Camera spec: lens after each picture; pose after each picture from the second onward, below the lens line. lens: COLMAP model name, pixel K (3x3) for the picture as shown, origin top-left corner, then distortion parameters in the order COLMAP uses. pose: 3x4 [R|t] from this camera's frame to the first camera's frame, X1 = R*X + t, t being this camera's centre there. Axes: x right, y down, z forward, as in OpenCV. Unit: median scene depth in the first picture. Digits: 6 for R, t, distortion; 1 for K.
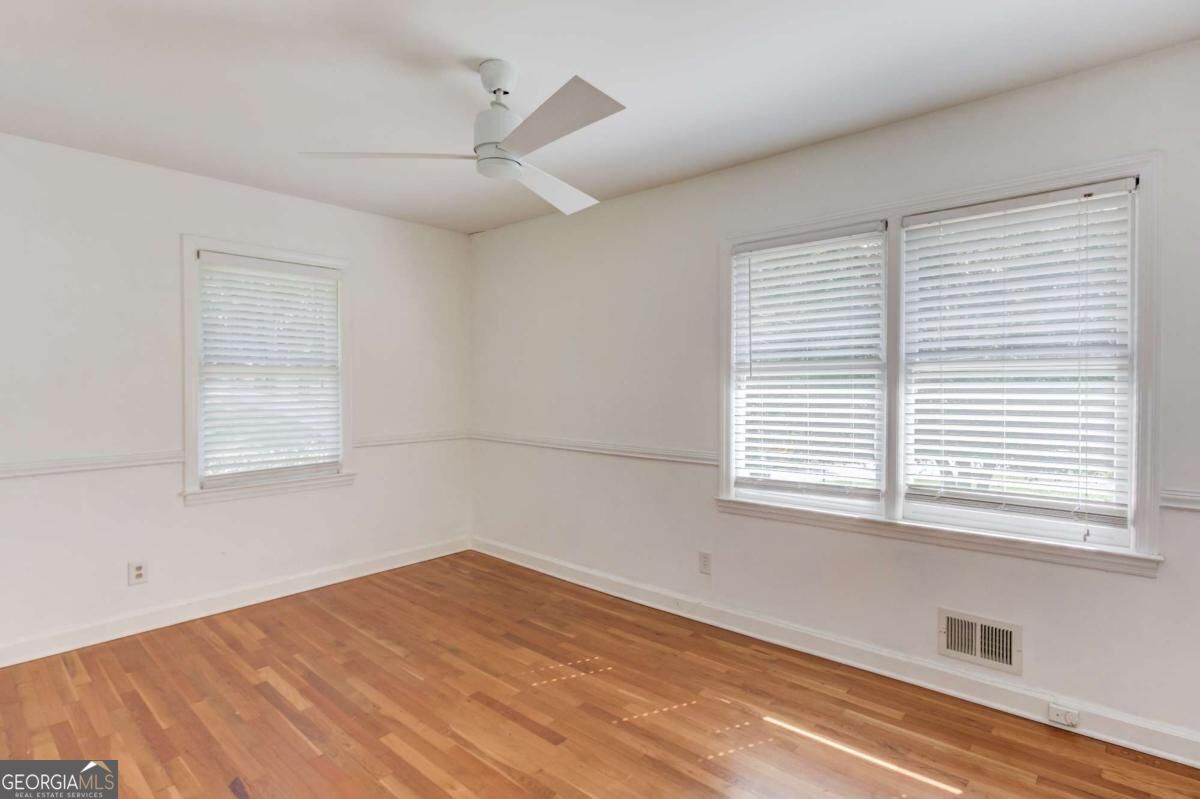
lens RADIAL K [[579.1, 0, 604.4], [0, 579.1, 395.6], [0, 0, 1]] dist [0.002482, 0.000727]
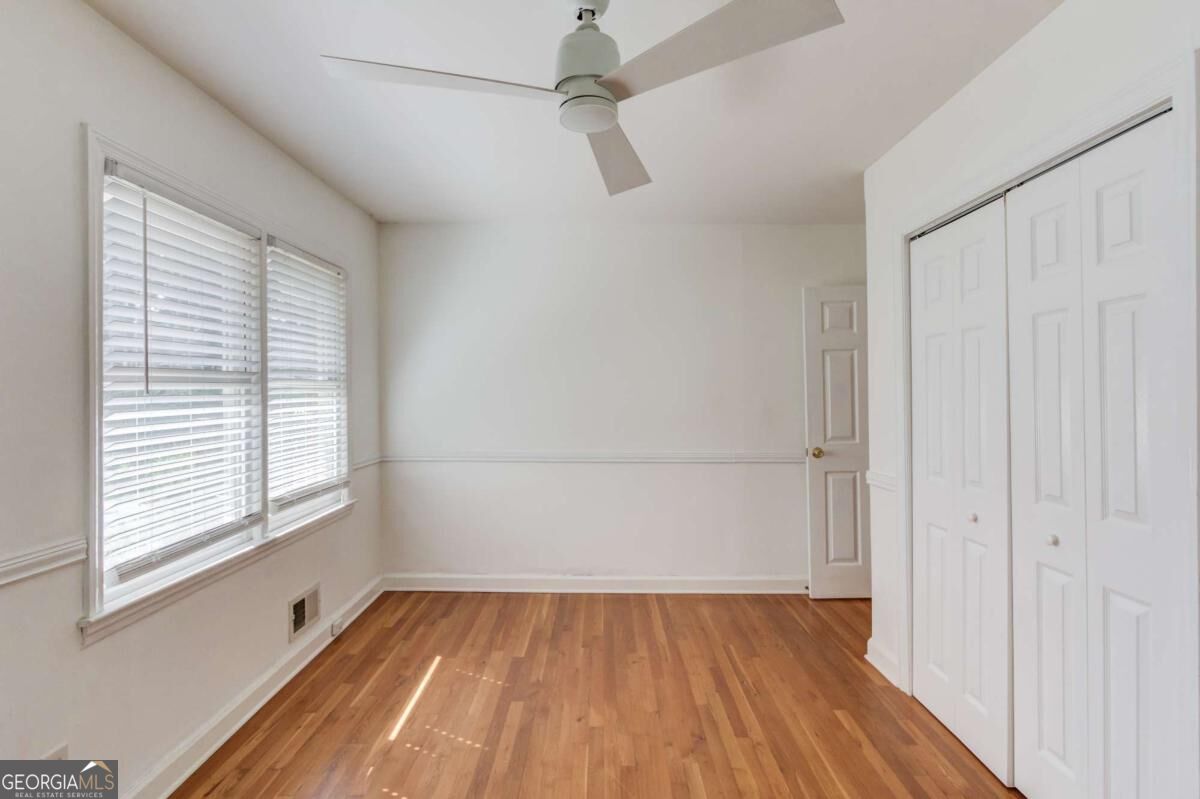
lens RADIAL K [[579.1, 0, 604.4], [0, 579.1, 395.6], [0, 0, 1]] dist [0.002482, 0.000727]
pose [[-0.663750, 0.008299, 0.747909, -0.649286], [0.029409, 0.999455, 0.015010, -0.027255], [-0.747377, 0.031958, -0.663632, 1.260092]]
